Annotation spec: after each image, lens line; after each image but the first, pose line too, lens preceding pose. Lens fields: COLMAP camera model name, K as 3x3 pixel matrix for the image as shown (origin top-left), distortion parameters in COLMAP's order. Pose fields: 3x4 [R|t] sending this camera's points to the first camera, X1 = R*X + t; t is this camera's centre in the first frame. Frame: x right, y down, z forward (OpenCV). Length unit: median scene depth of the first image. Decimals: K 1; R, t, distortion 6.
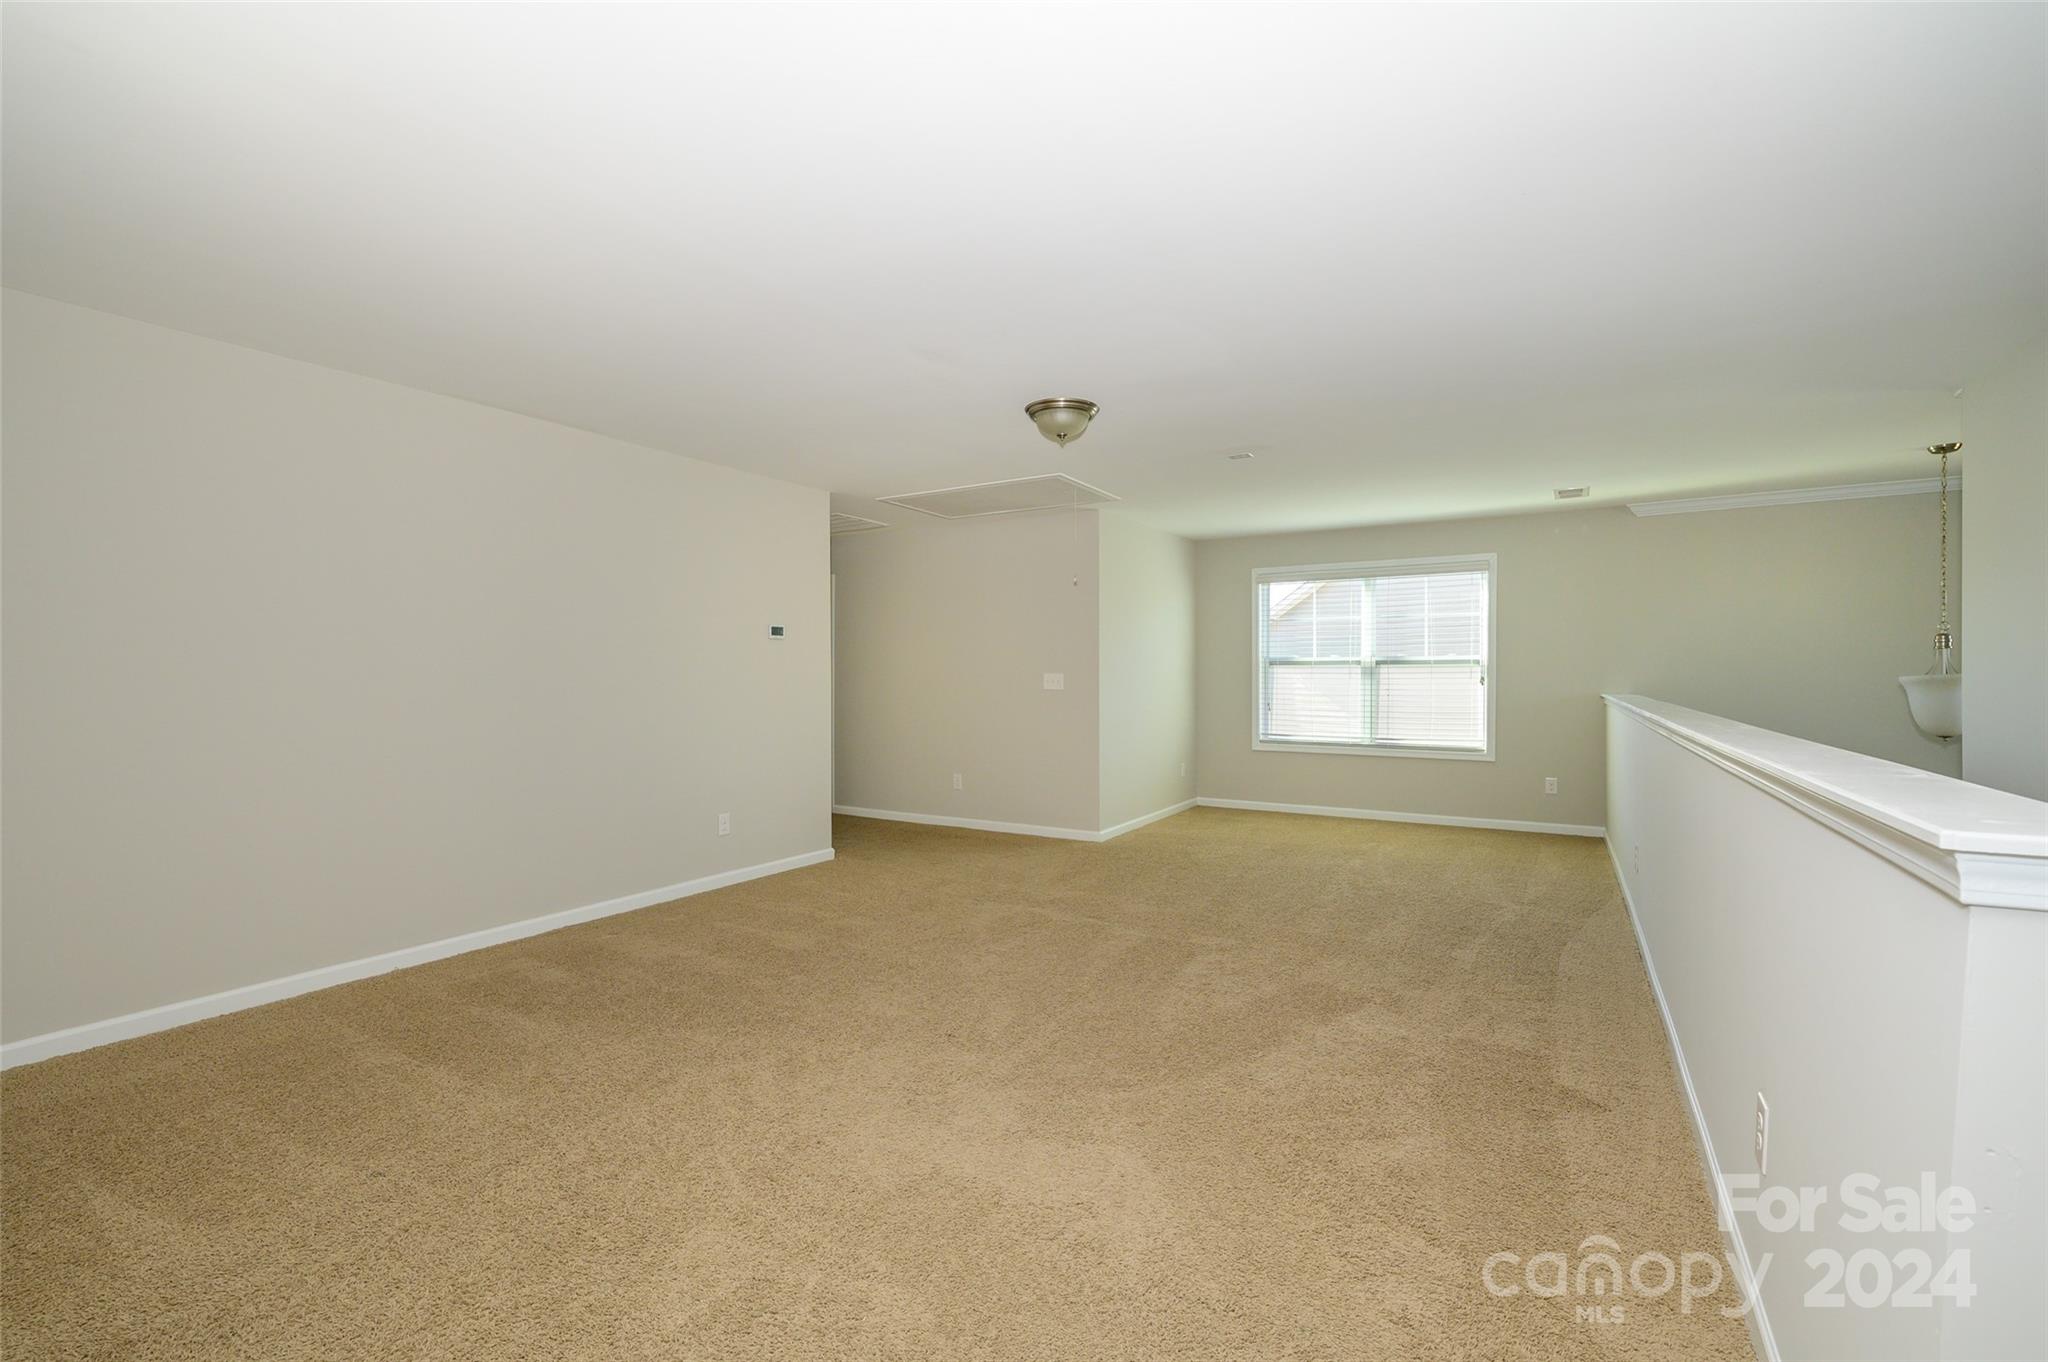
lens RADIAL K [[872.0, 0, 1028.0], [0, 872.0, 670.1], [0, 0, 1]] dist [0.000465, 0.000478]
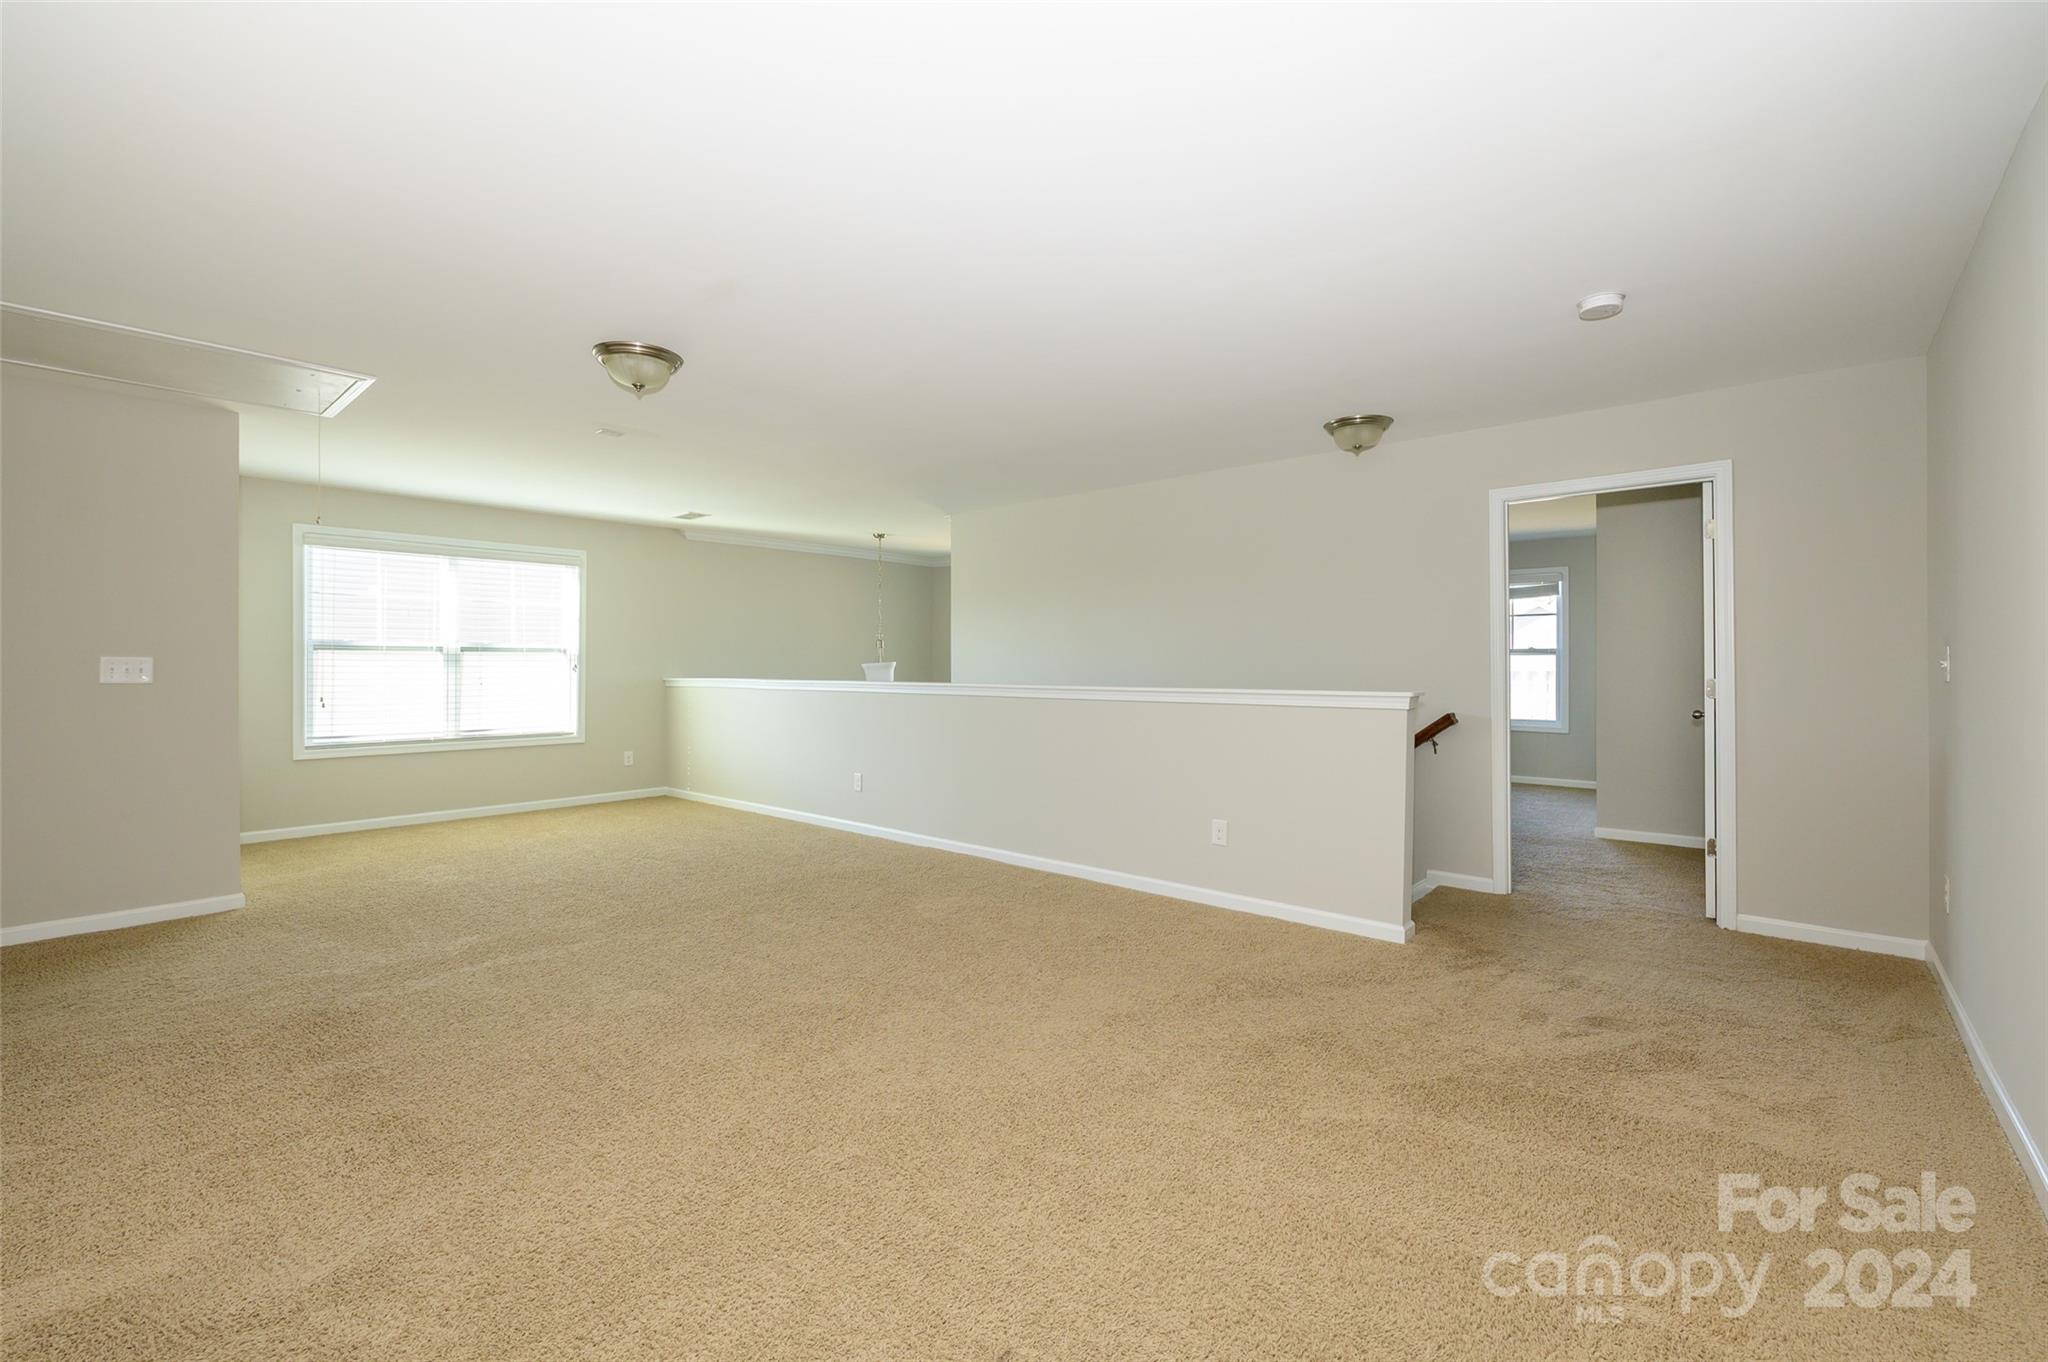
lens RADIAL K [[872.0, 0, 1024.5], [0, 872.0, 678.7], [0, 0, 1]] dist [0.000465, 0.000478]
pose [[0.188425, -0.012978, 0.982002, -0.400384], [-0.007146, 0.999868, 0.014585, 0.005182], [-0.982062, -0.009766, 0.188308, 0.242017]]
